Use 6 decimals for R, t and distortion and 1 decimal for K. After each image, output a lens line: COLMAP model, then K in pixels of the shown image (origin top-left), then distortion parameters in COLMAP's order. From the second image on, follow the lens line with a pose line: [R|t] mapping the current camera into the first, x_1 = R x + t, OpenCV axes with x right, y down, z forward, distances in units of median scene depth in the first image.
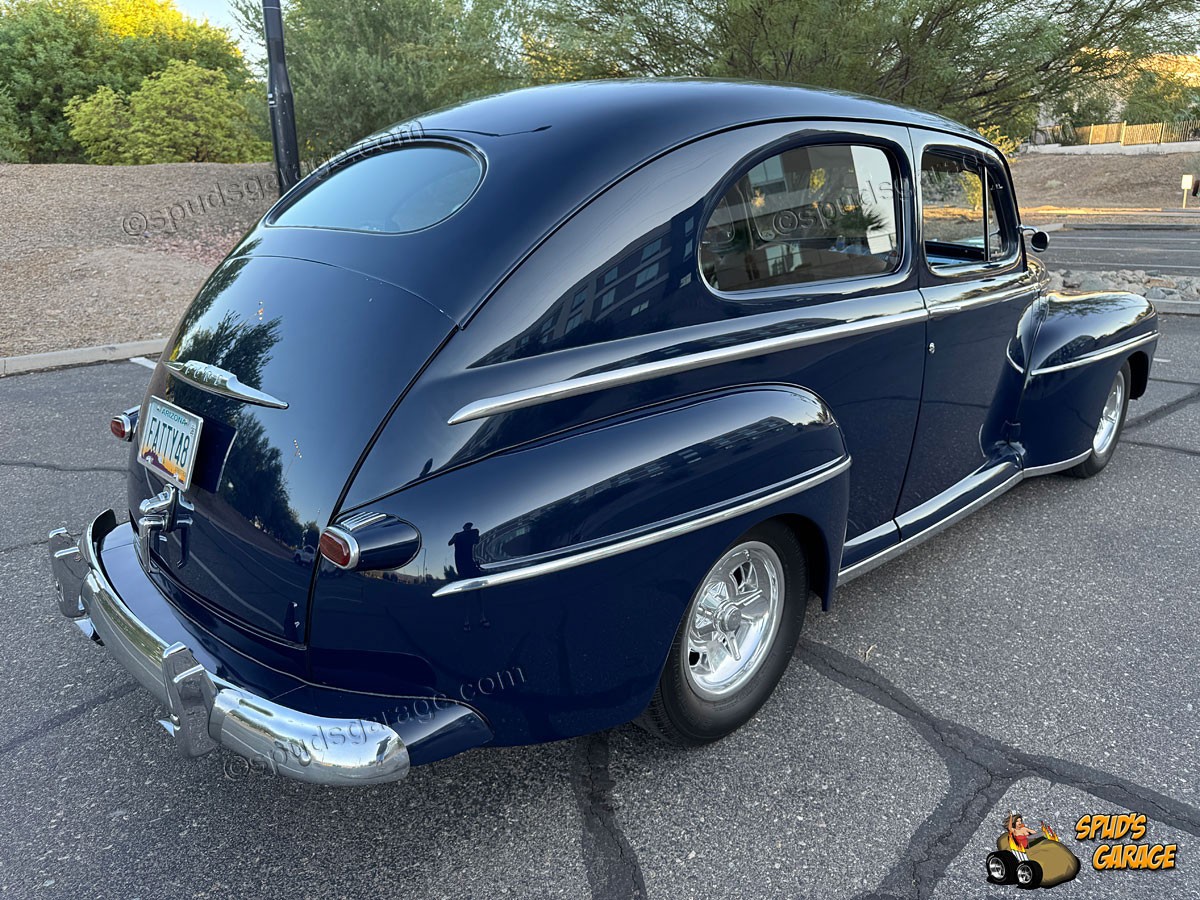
lens RADIAL K [[860.9, 0, 604.6], [0, 860.9, 455.9], [0, 0, 1]] dist [0.005394, -0.009271]
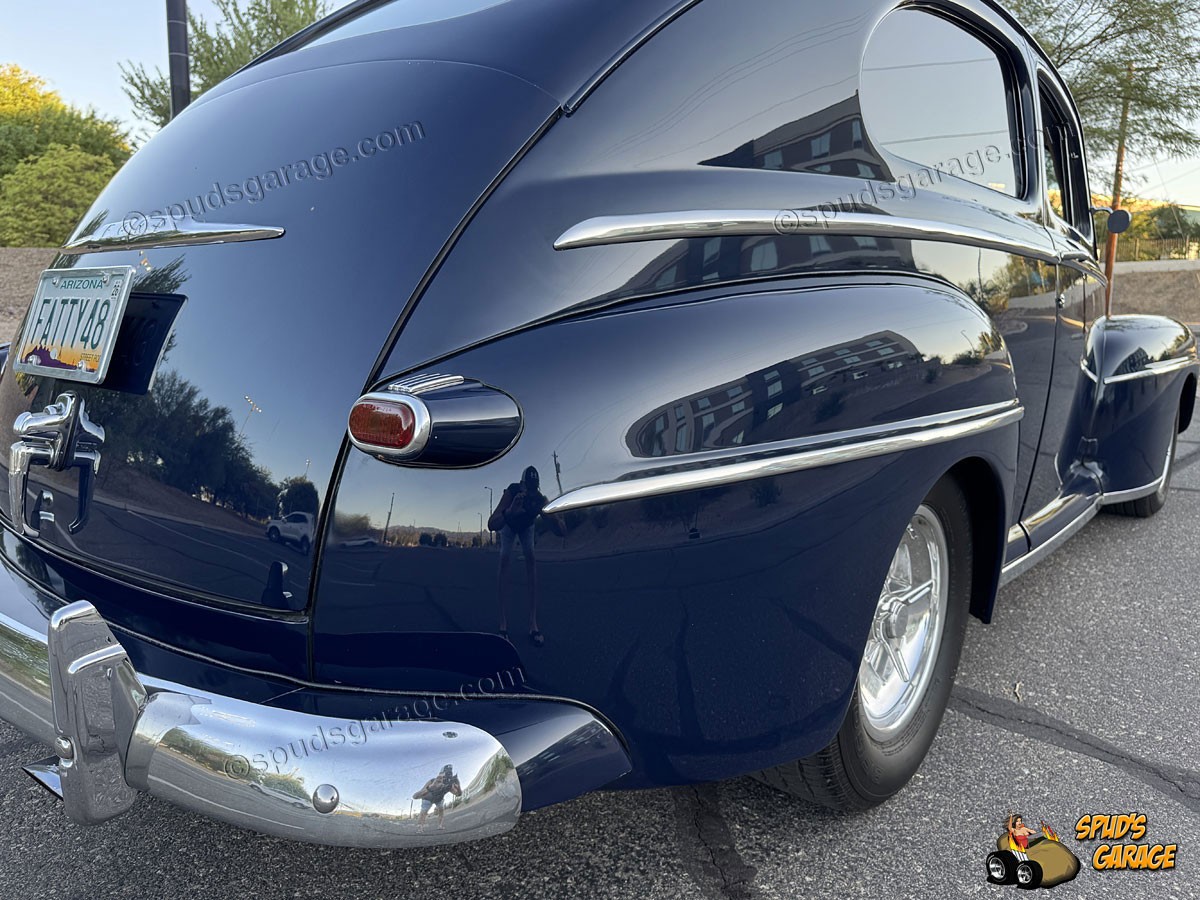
lens RADIAL K [[901.5, 0, 597.6], [0, 901.5, 454.3], [0, 0, 1]] dist [-0.007238, 0.004041]
pose [[0.994587, 0.001444, 0.103900, -0.120811], [0.013093, 0.990192, -0.139099, 0.111602], [-0.103082, 0.139707, 0.984813, 0.206119]]
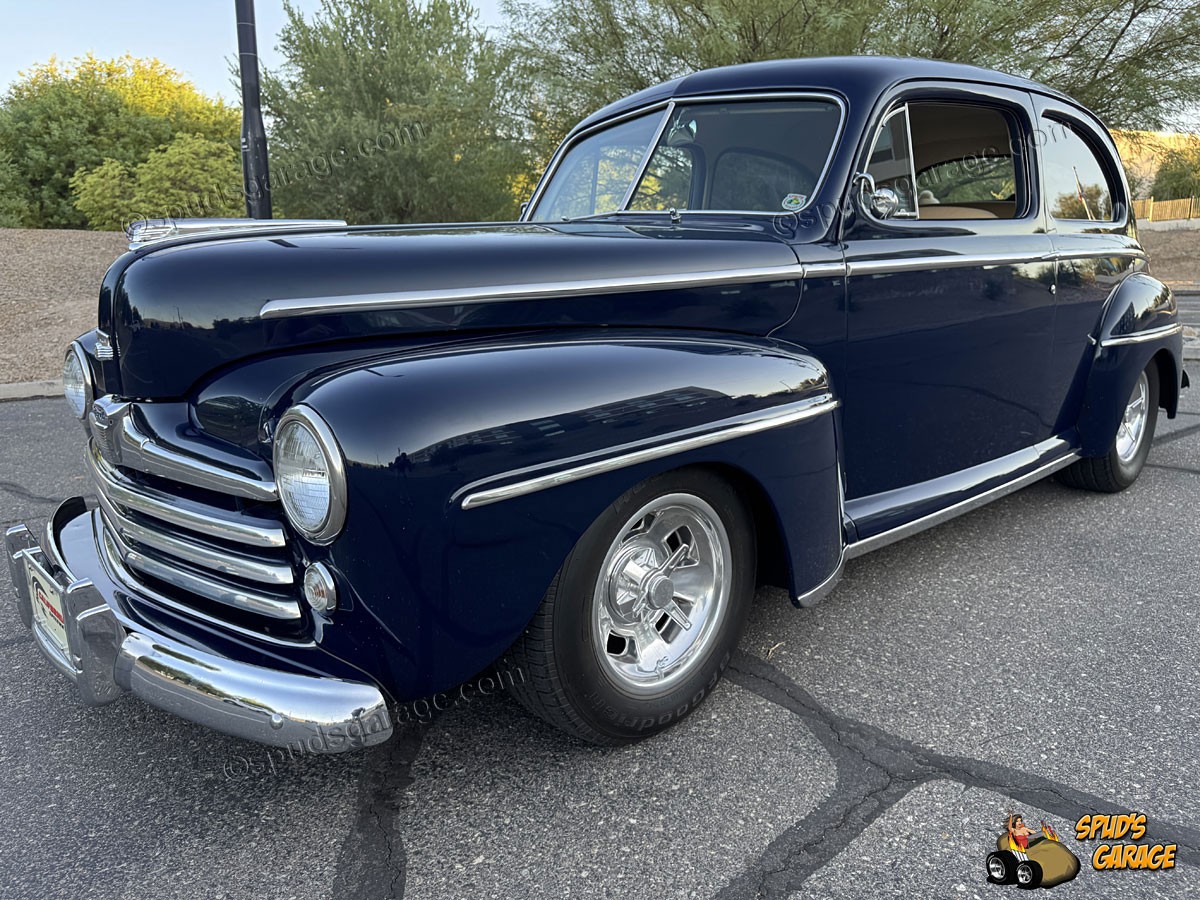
lens RADIAL K [[893.5, 0, 602.9], [0, 893.5, 453.3], [0, 0, 1]] dist [0.002064, -0.005293]
pose [[0.999652, 0.003362, -0.026178, 0.142233], [-0.006029, 0.994716, -0.102492, 0.111374], [0.025696, 0.102614, 0.994389, 0.103422]]
